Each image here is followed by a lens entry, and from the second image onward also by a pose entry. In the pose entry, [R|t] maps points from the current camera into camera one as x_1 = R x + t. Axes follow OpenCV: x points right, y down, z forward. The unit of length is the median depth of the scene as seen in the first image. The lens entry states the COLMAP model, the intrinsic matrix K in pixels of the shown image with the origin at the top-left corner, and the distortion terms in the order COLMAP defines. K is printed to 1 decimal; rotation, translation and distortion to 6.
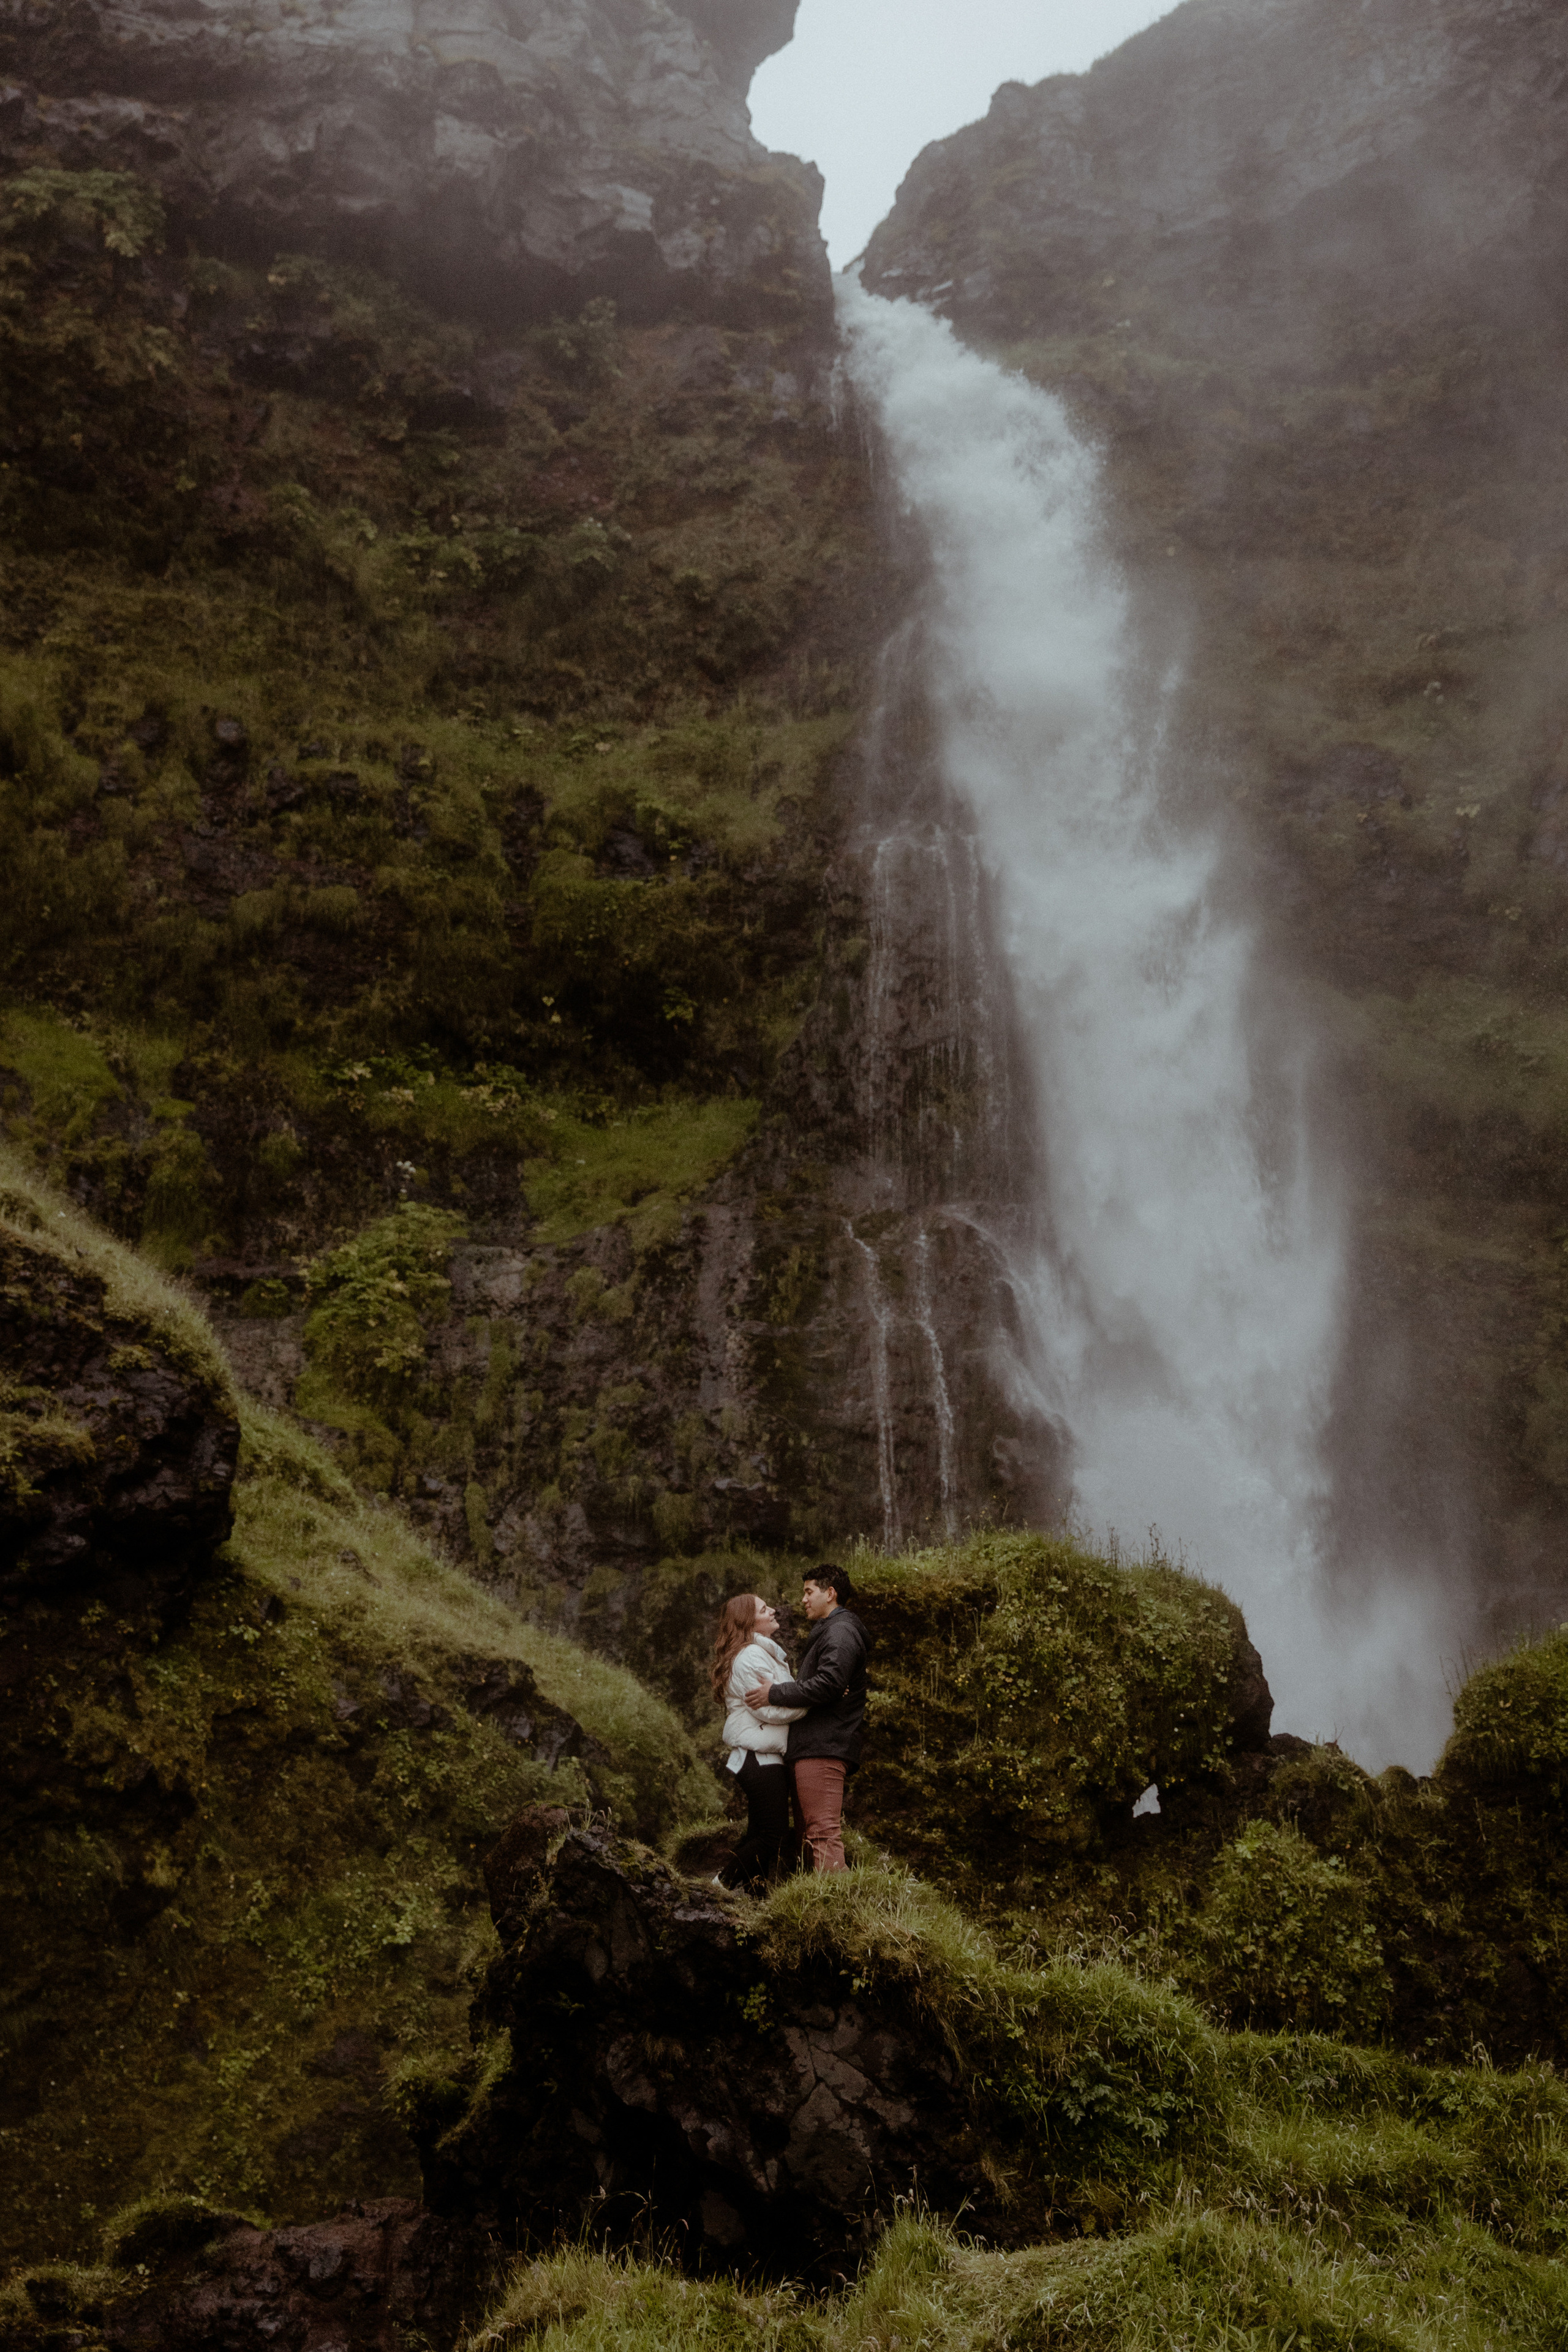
lens RADIAL K [[2950.9, 0, 780.1], [0, 2950.9, 1210.8], [0, 0, 1]] dist [0.013845, -0.011853]
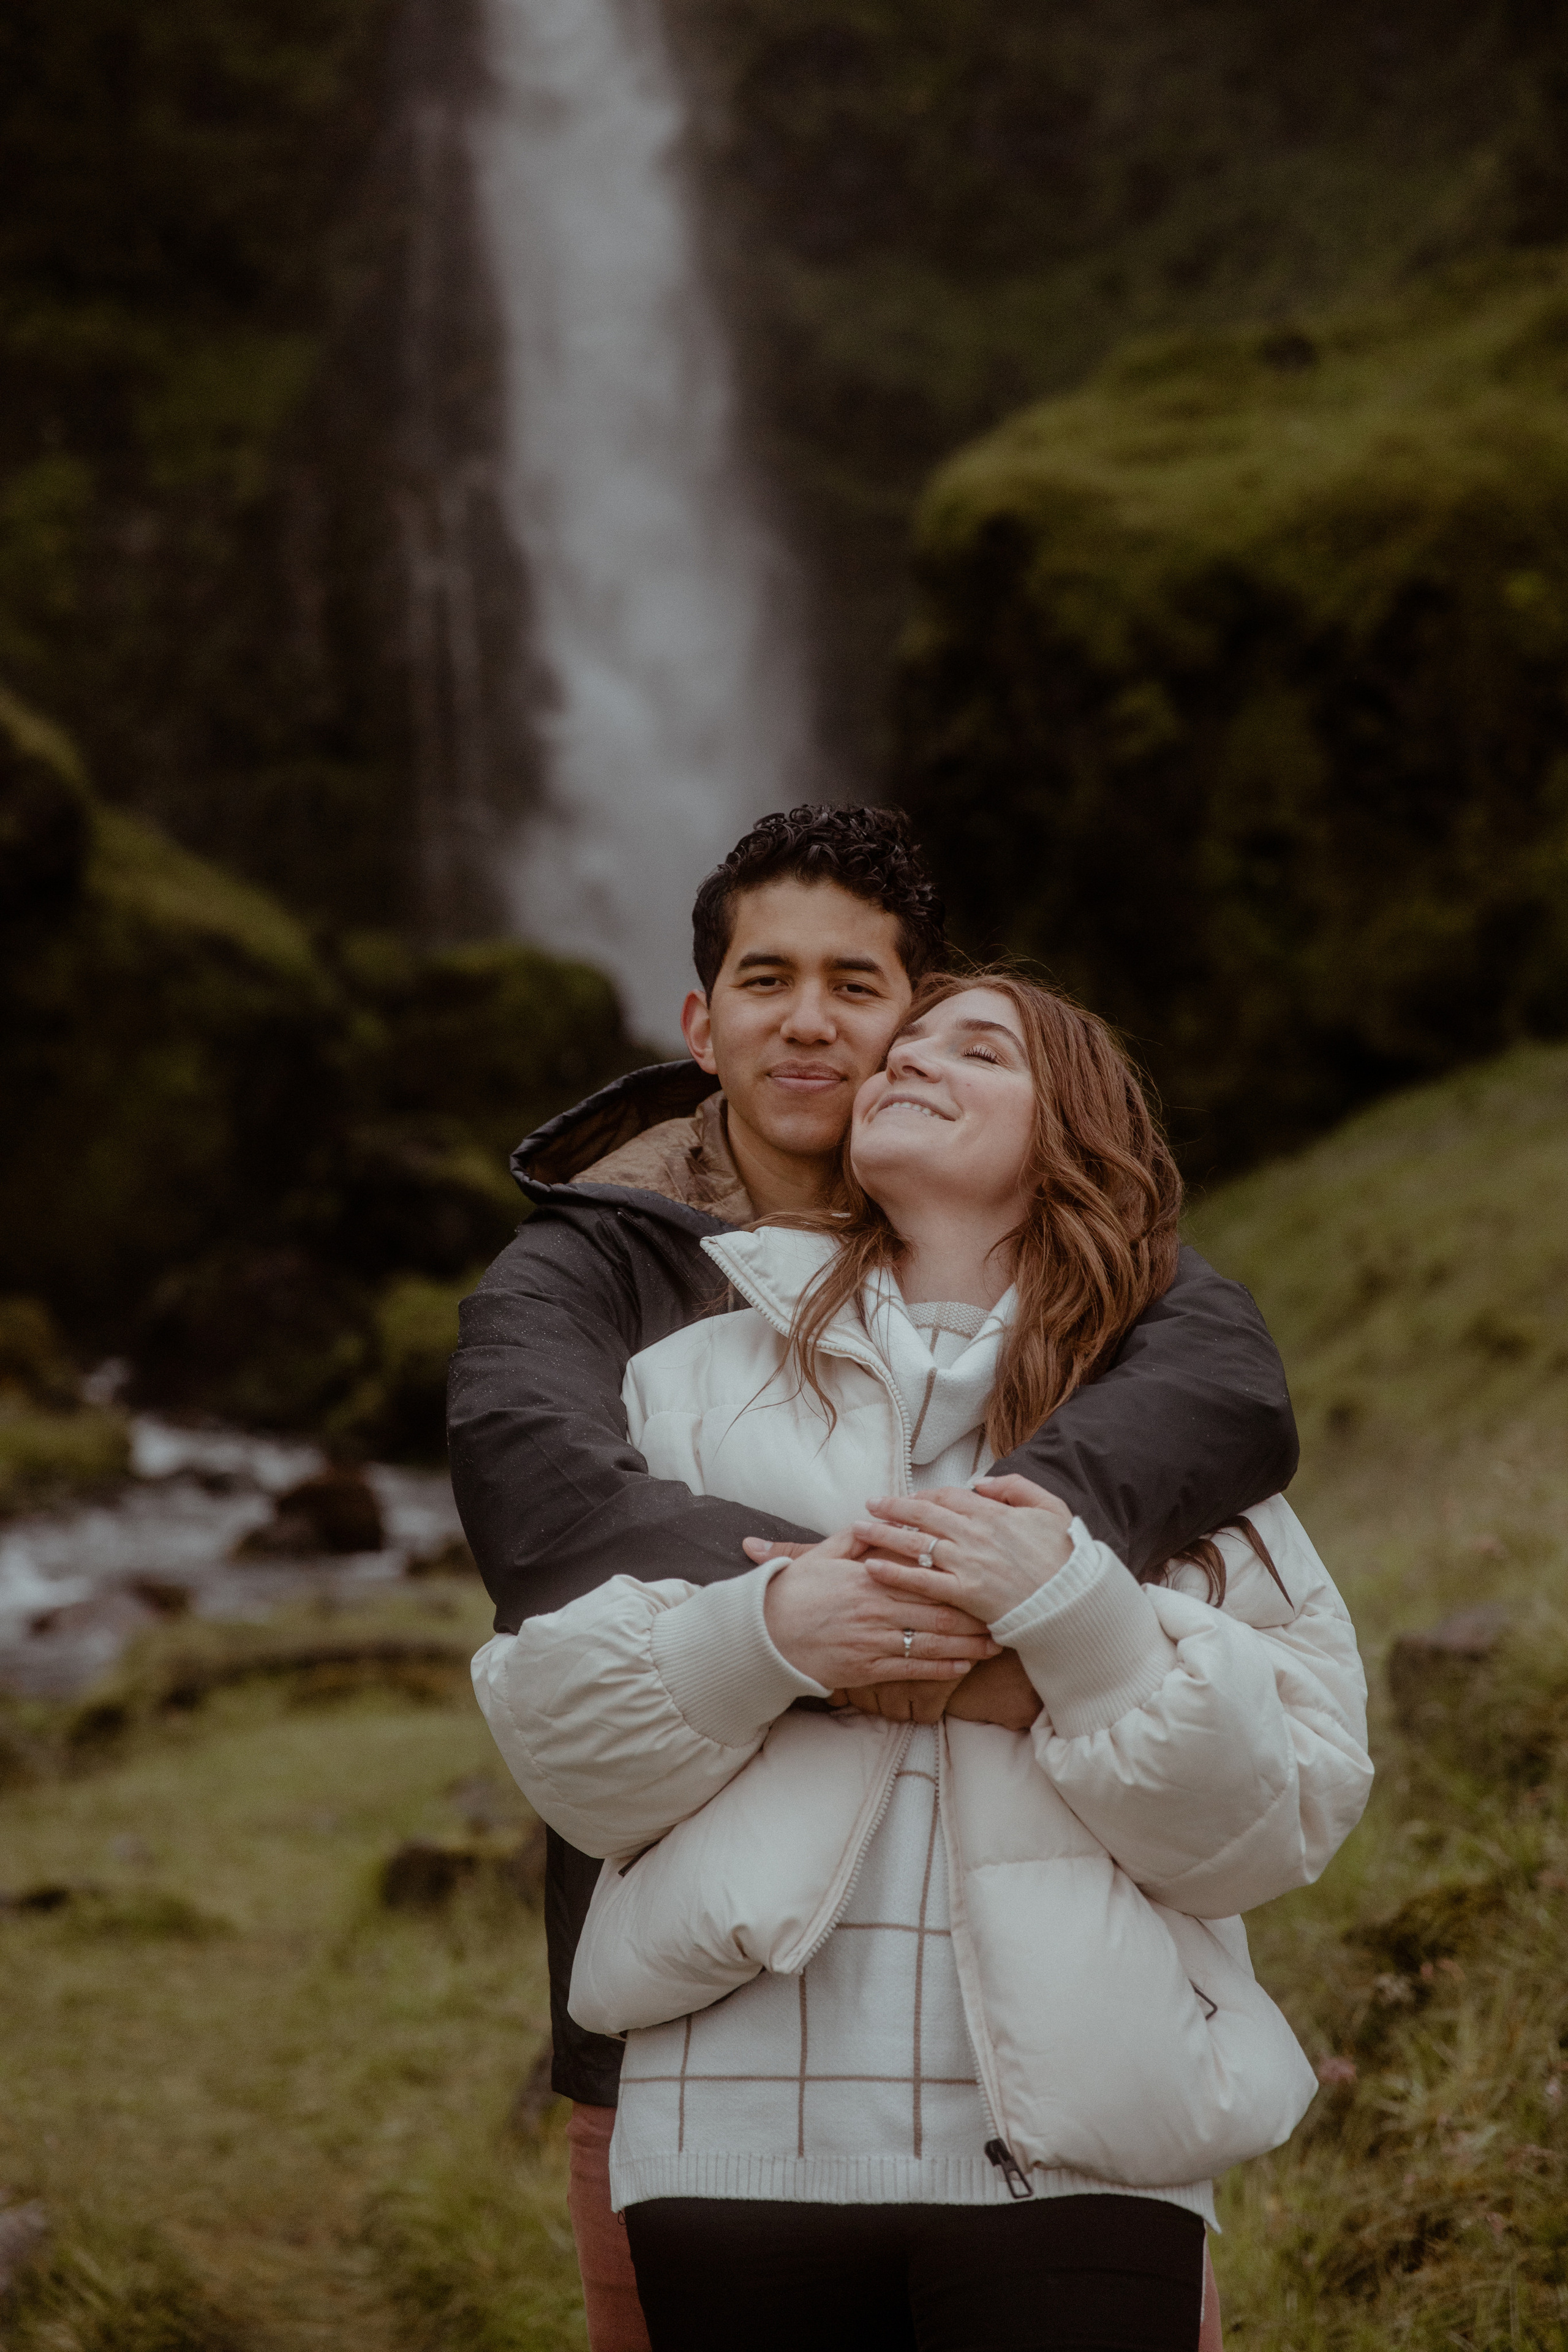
lens RADIAL K [[4528.8, 0, 784.0], [0, 4528.8, 1176.0], [0, 0, 1]] dist [0.002566, -0.031831]
pose [[0.989529, 0.015162, 0.143533, -0.091005], [-0.062415, 0.941623, 0.330832, -0.383956], [-0.130138, -0.336327, 0.932710, -0.991413]]
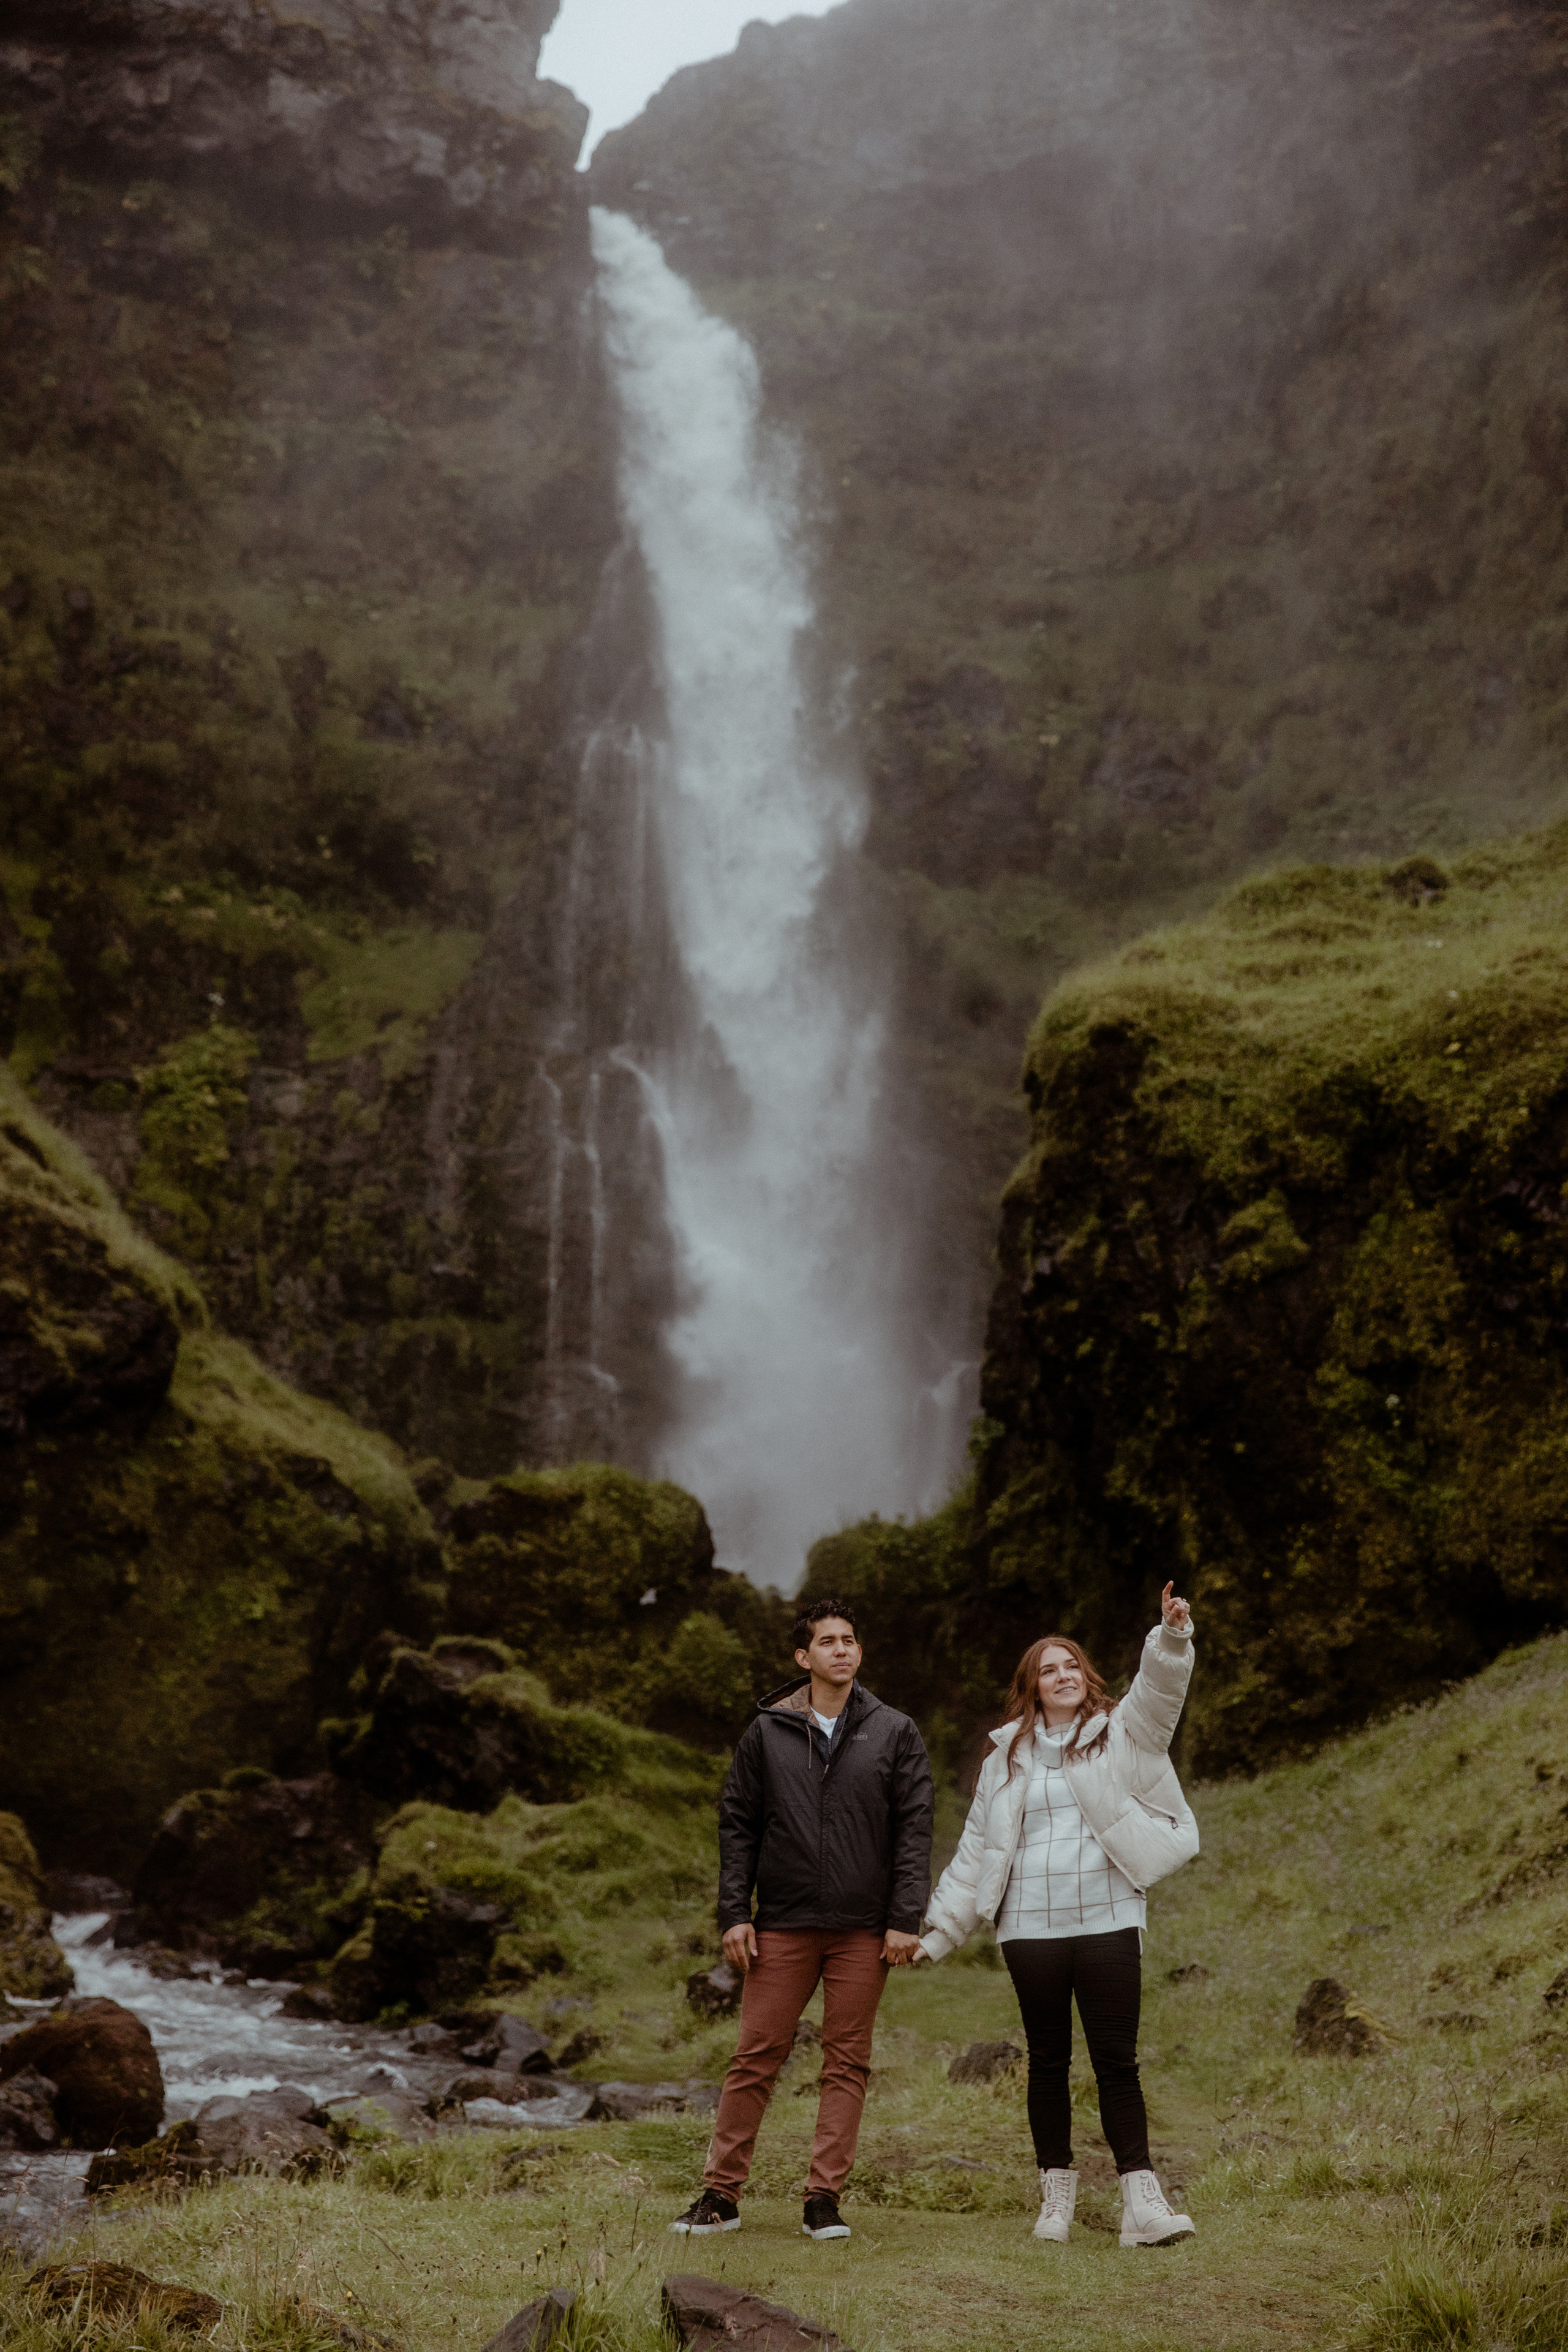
lens RADIAL K [[3618.2, 0, 786.9], [0, 3618.2, 1175.1], [0, 0, 1]] dist [0.018836, -0.071596]
pose [[0.993020, 0.070405, 0.094627, -0.019021], [-0.085987, 0.981294, 0.172247, -0.246337], [-0.080730, -0.179181, 0.980498, -0.665208]]
